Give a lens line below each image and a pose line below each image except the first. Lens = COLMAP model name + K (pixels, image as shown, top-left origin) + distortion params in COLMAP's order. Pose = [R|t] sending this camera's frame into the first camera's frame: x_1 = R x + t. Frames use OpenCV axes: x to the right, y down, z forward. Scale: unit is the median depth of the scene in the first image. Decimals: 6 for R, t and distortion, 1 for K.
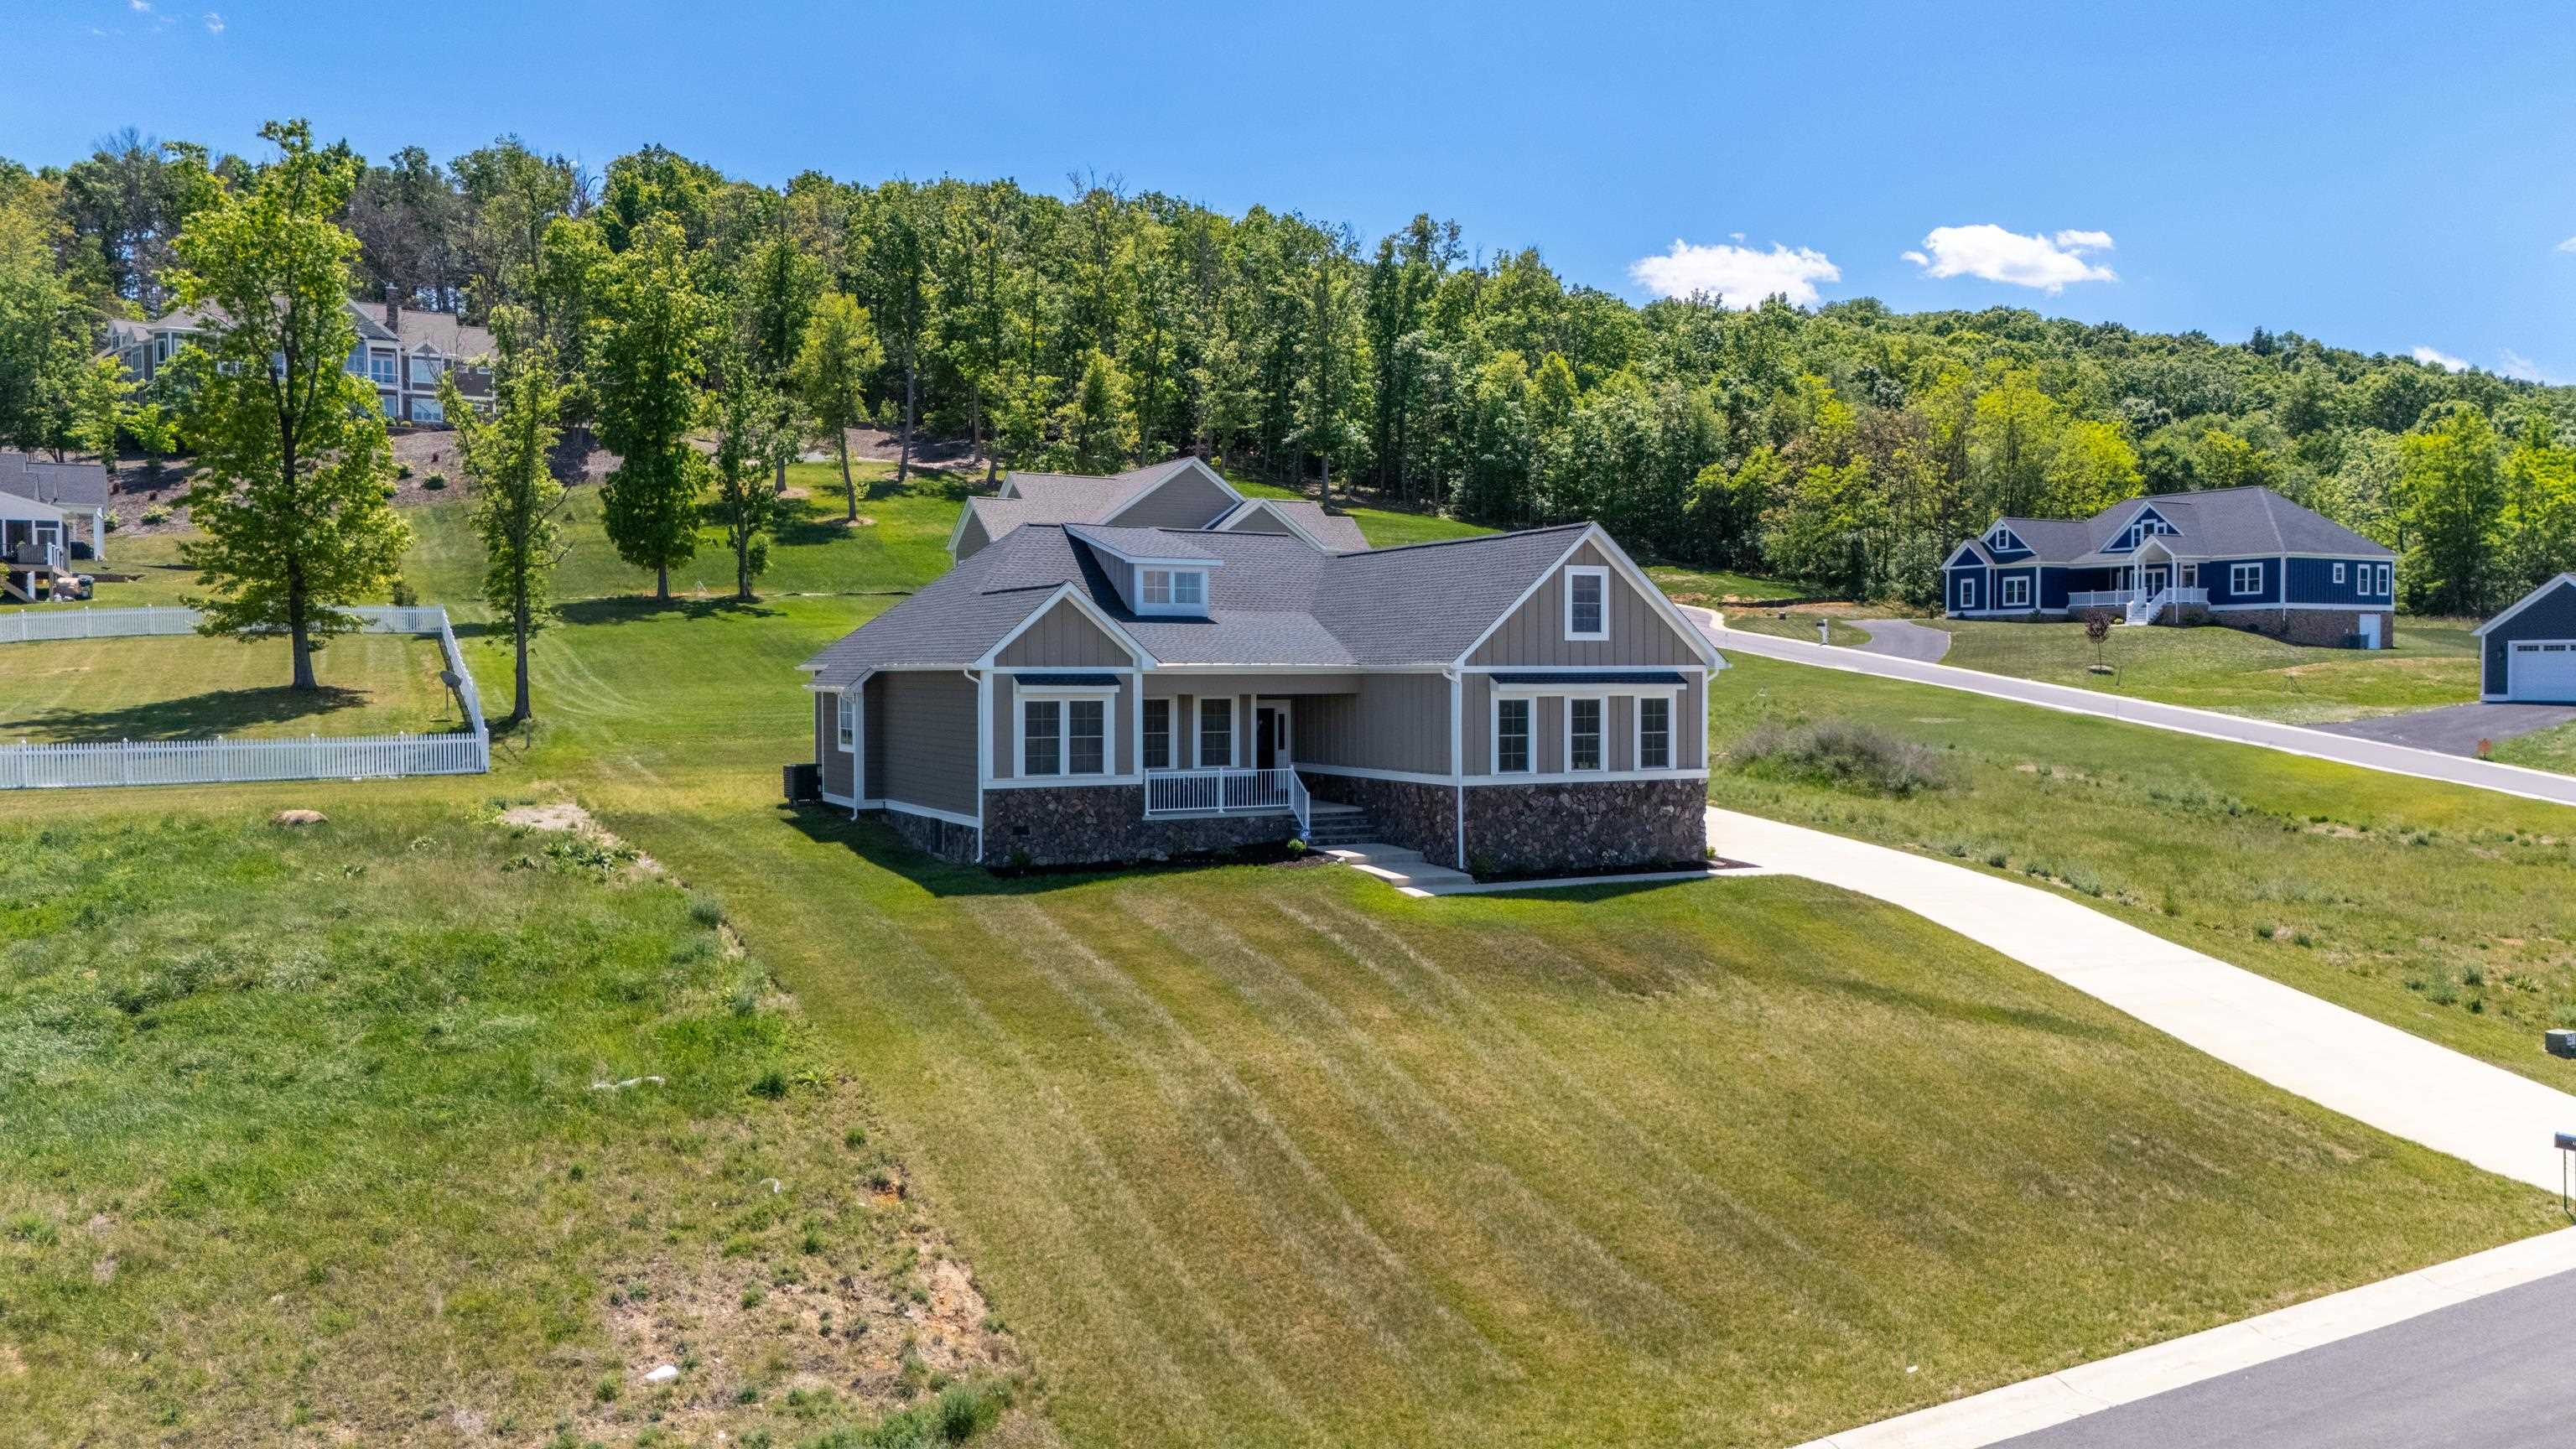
lens RADIAL K [[1908.5, 0, 1286.9], [0, 1908.5, 696.1], [0, 0, 1]] dist [0.080195, -0.092717]
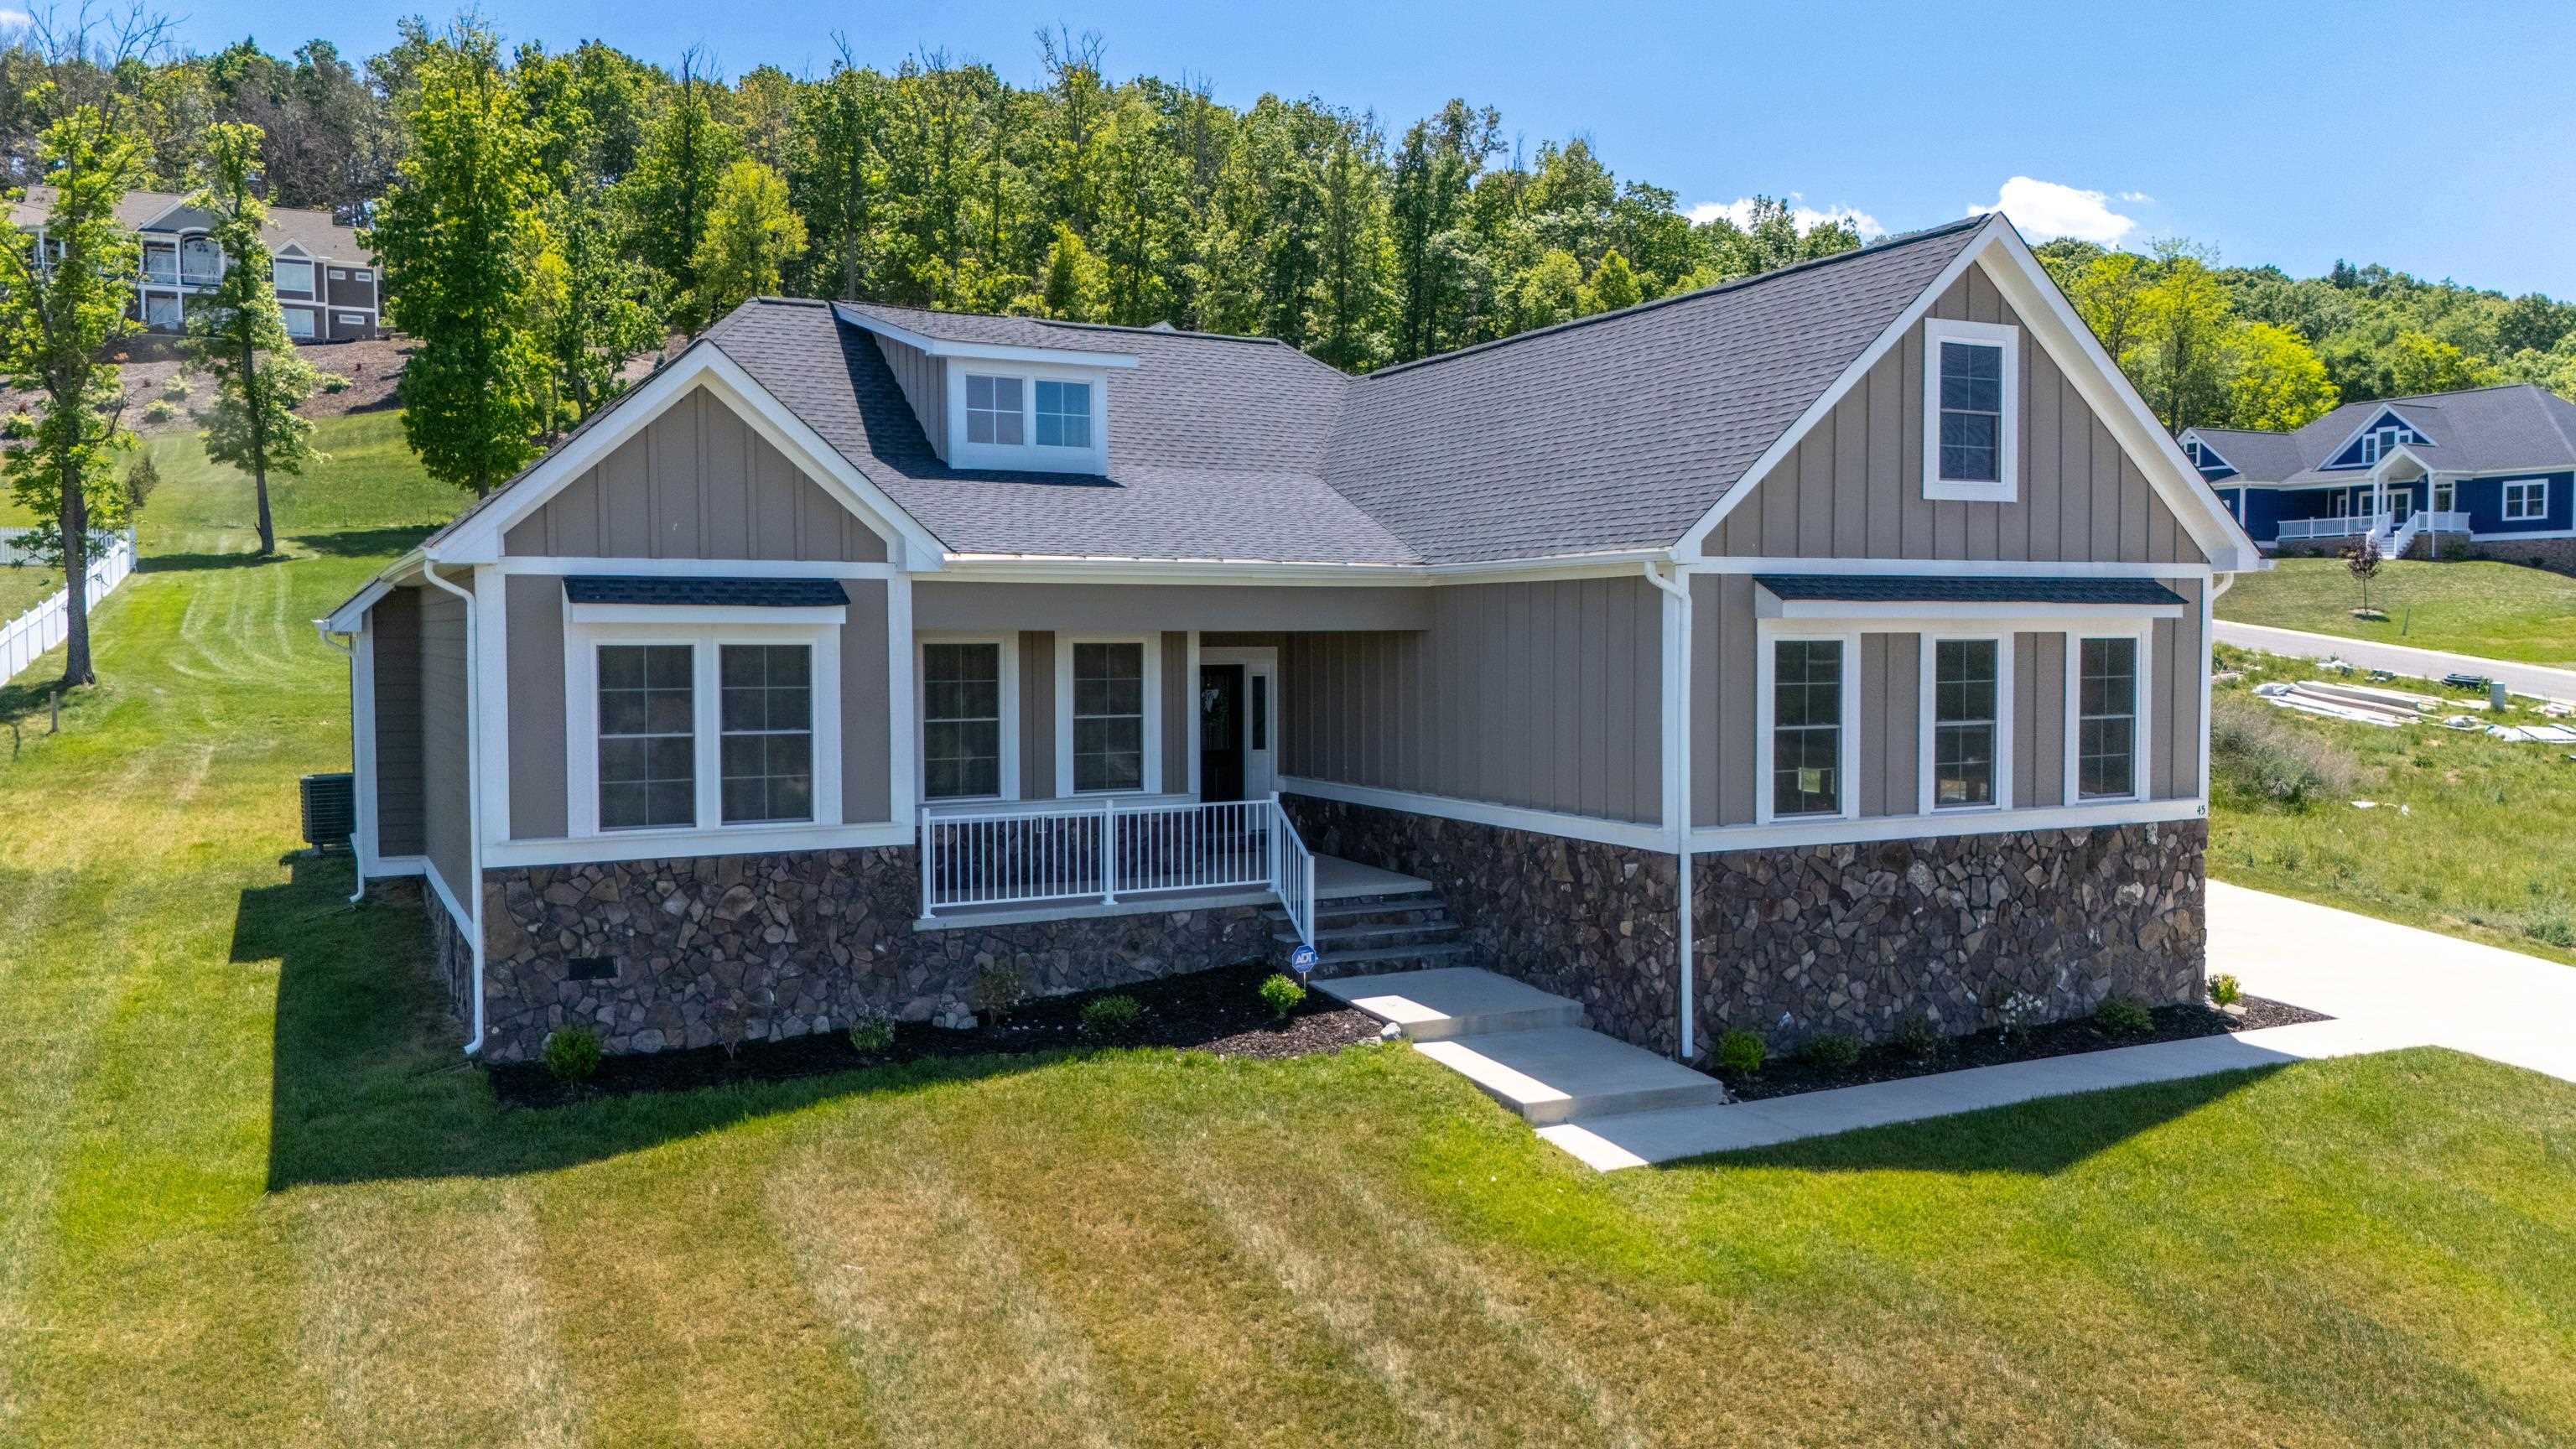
lens RADIAL K [[1906.0, 0, 1286.6], [0, 1906.0, 725.9], [0, 0, 1]] dist [0.070711, -0.071309]
pose [[0.999956, -0.001566, -0.009204, 0.009671], [0.001891, 0.999369, 0.035459, 0.005388], [0.009143, -0.035475, 0.999329, 0.571170]]
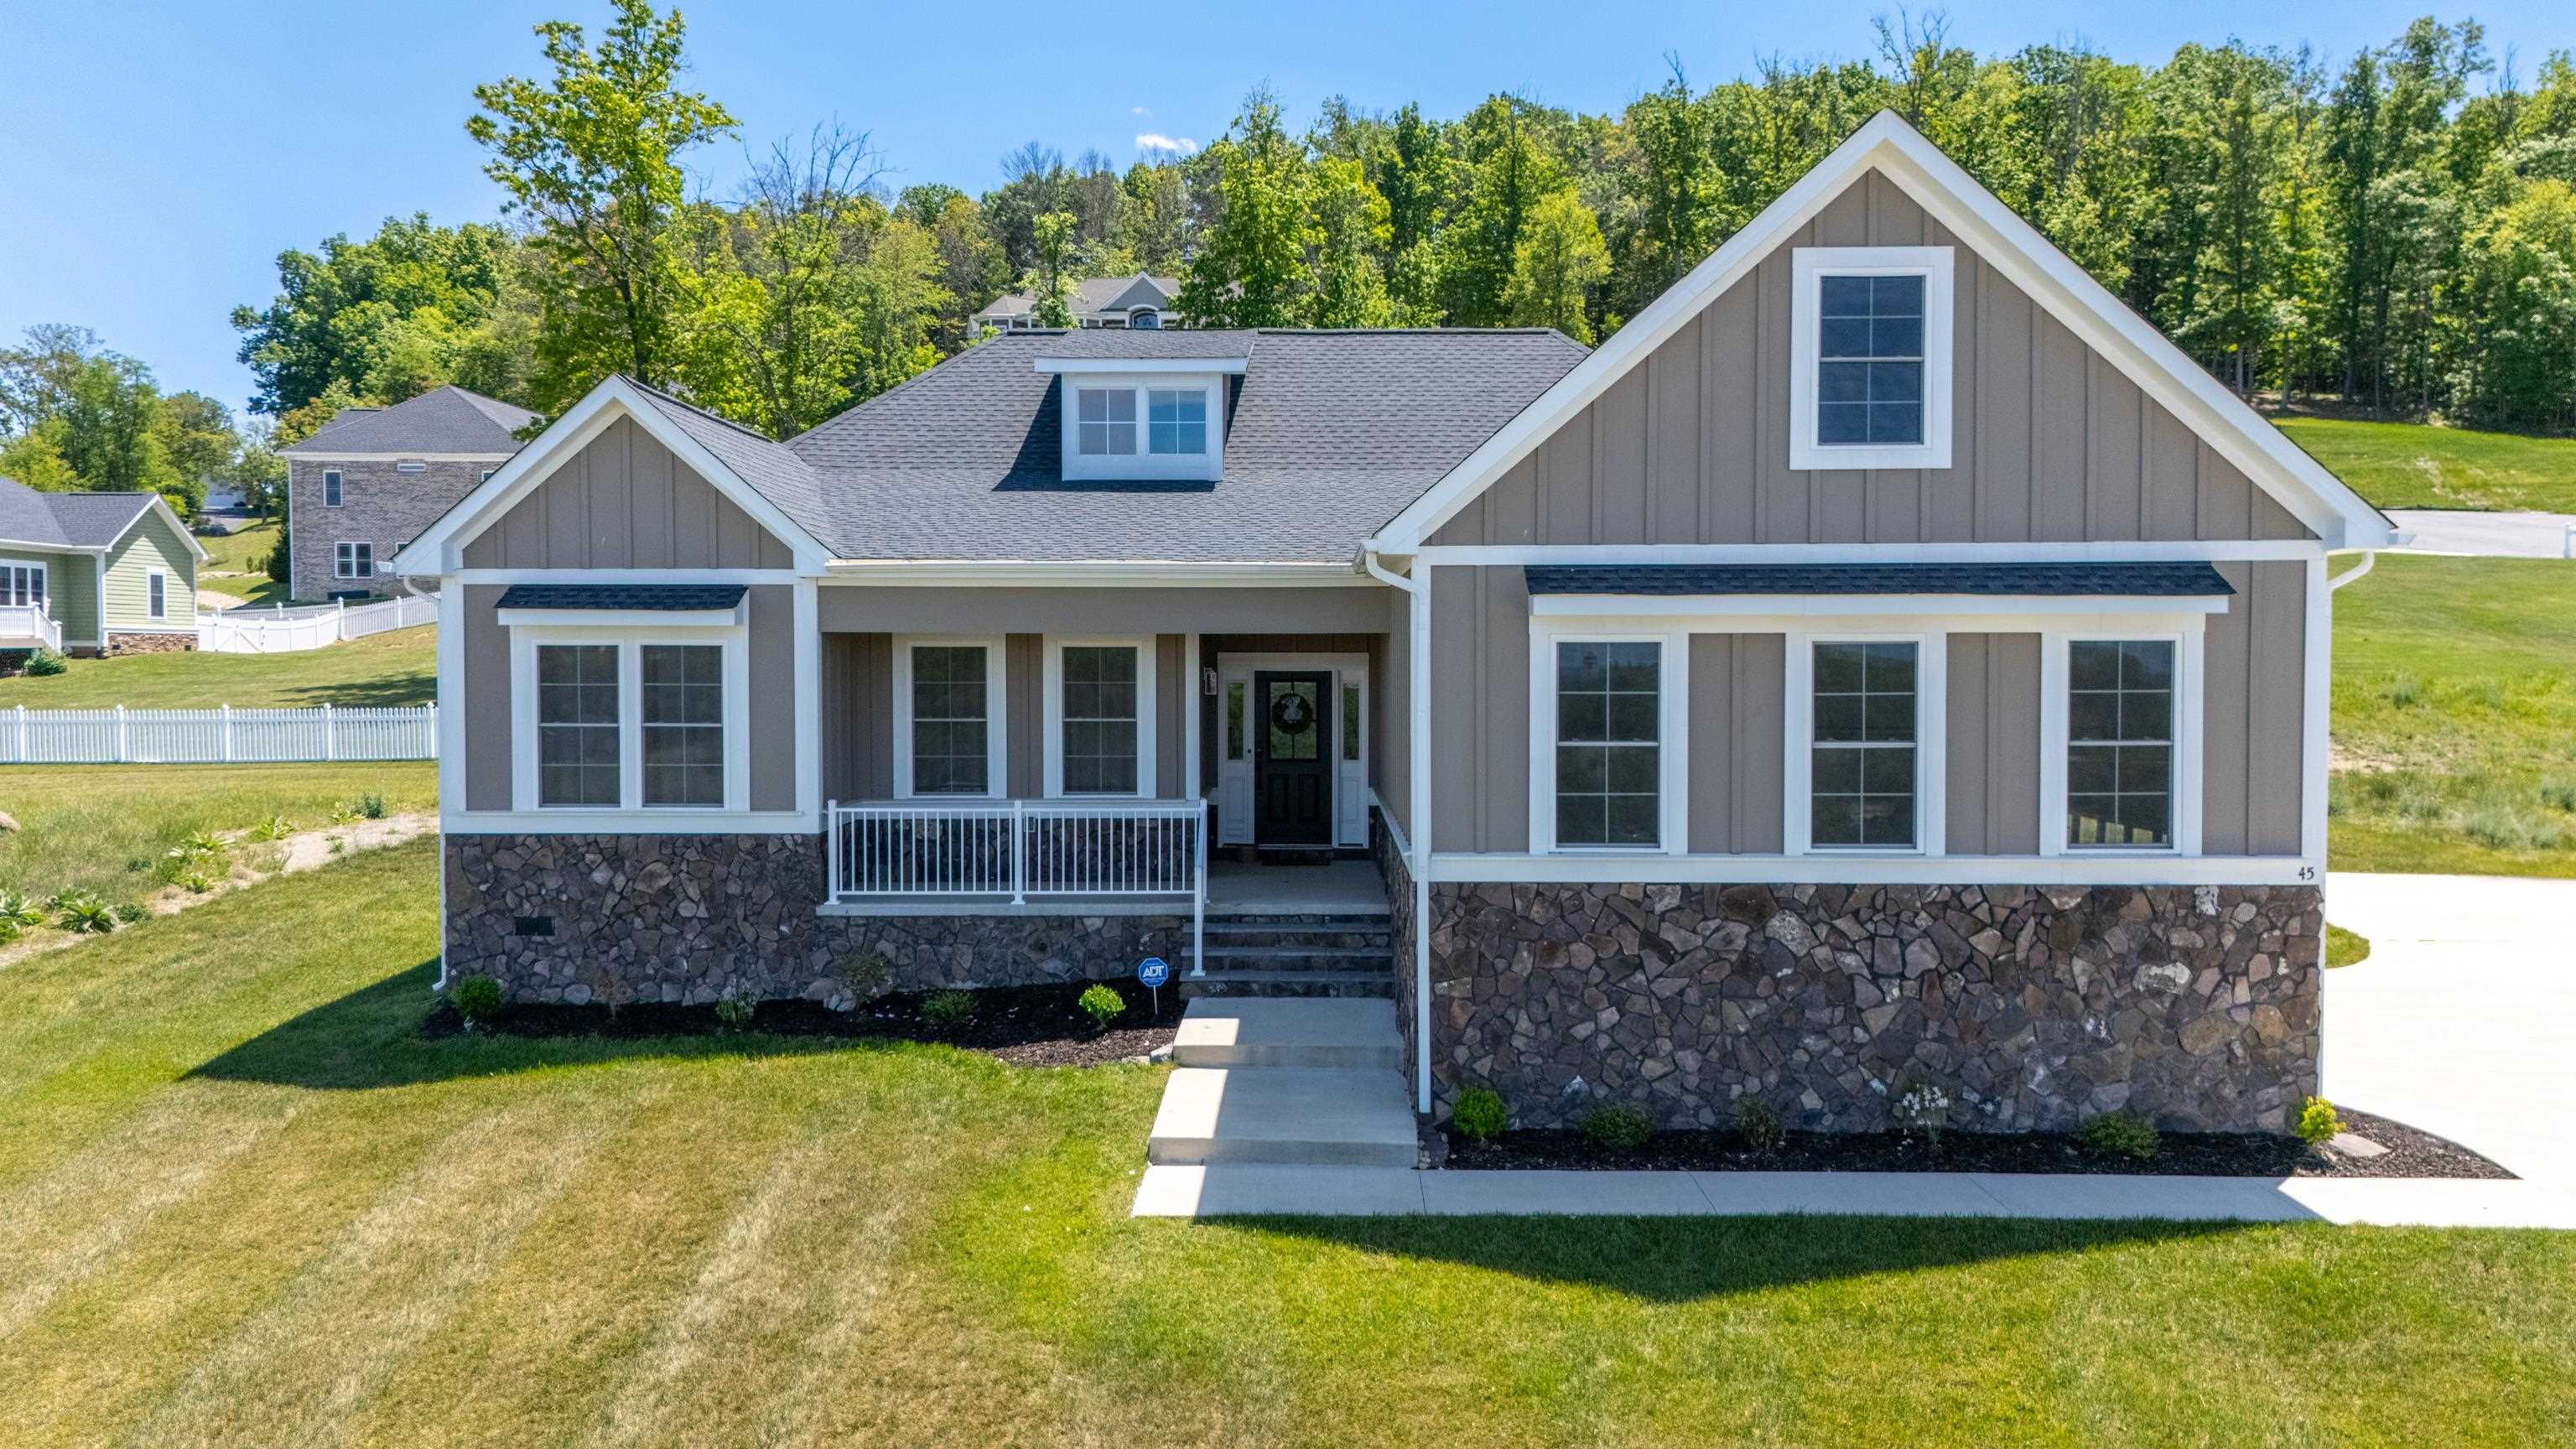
lens RADIAL K [[1906.0, 0, 1286.6], [0, 1906.0, 725.9], [0, 0, 1]] dist [0.070711, -0.071309]
pose [[0.877821, 0.018464, -0.478632, 0.228680], [-0.006301, 0.999615, 0.027006, 0.008111], [0.478947, -0.020691, 0.877600, 0.647534]]
